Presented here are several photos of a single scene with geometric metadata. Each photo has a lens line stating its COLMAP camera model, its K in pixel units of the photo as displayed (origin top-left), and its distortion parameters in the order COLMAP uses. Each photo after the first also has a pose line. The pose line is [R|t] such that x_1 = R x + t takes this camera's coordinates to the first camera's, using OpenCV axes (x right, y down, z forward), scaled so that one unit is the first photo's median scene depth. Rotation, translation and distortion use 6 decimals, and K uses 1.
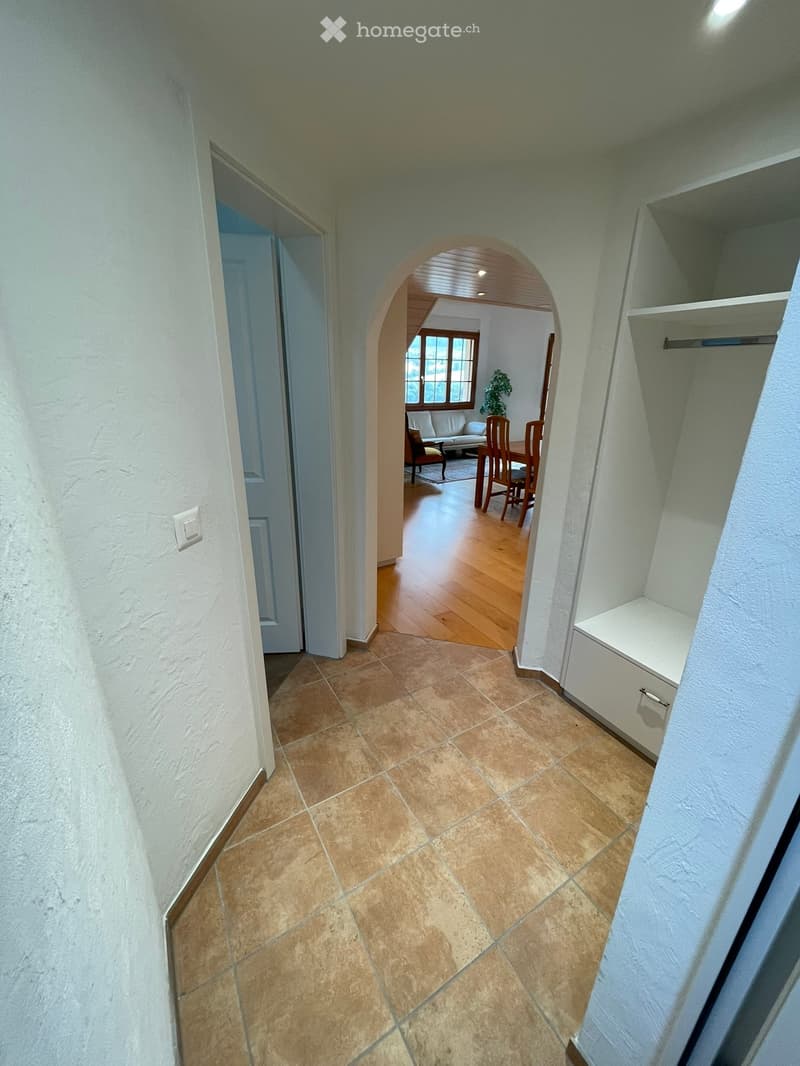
lens RADIAL K [[430.4, 0, 400.0], [0, 430.4, 533.0], [0, 0, 1]] dist [0.001342, -0.000791]
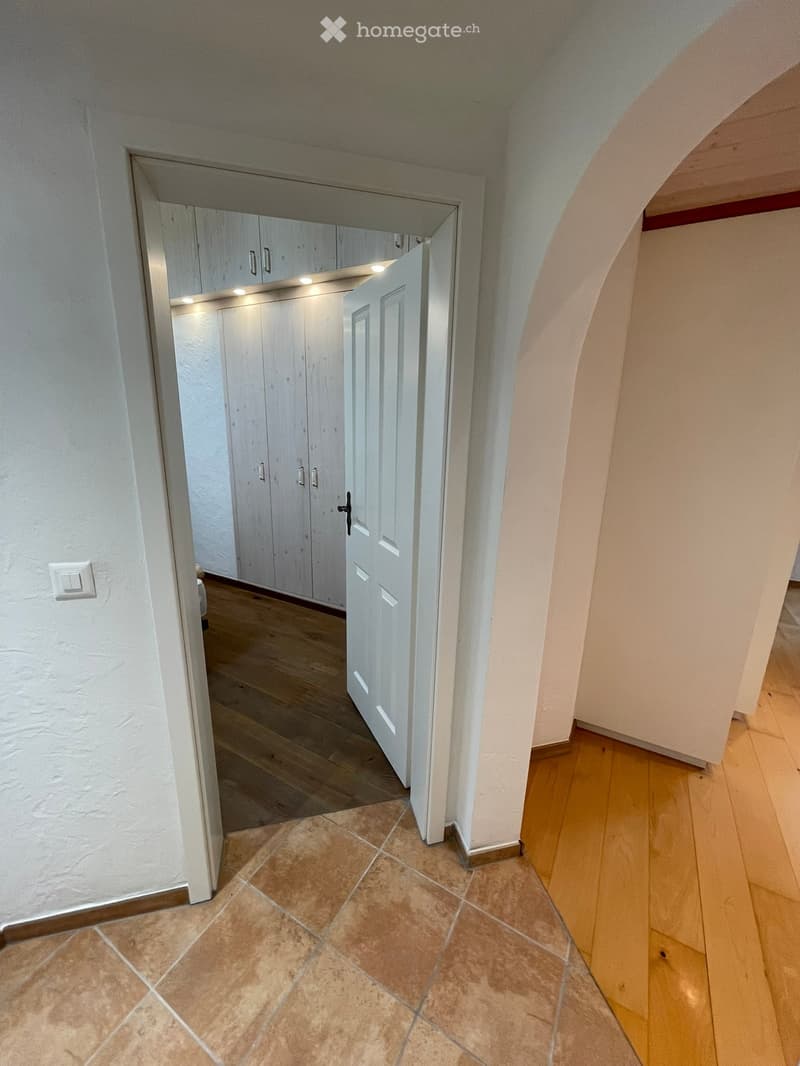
lens RADIAL K [[430.4, 0, 400.0], [0, 430.4, 533.0], [0, 0, 1]] dist [0.001342, -0.000791]
pose [[0.484677, 0.214910, -0.847881, 0.394935], [-0.310334, 0.948536, 0.063025, -0.246985], [0.817790, 0.232580, 0.526427, 0.679912]]
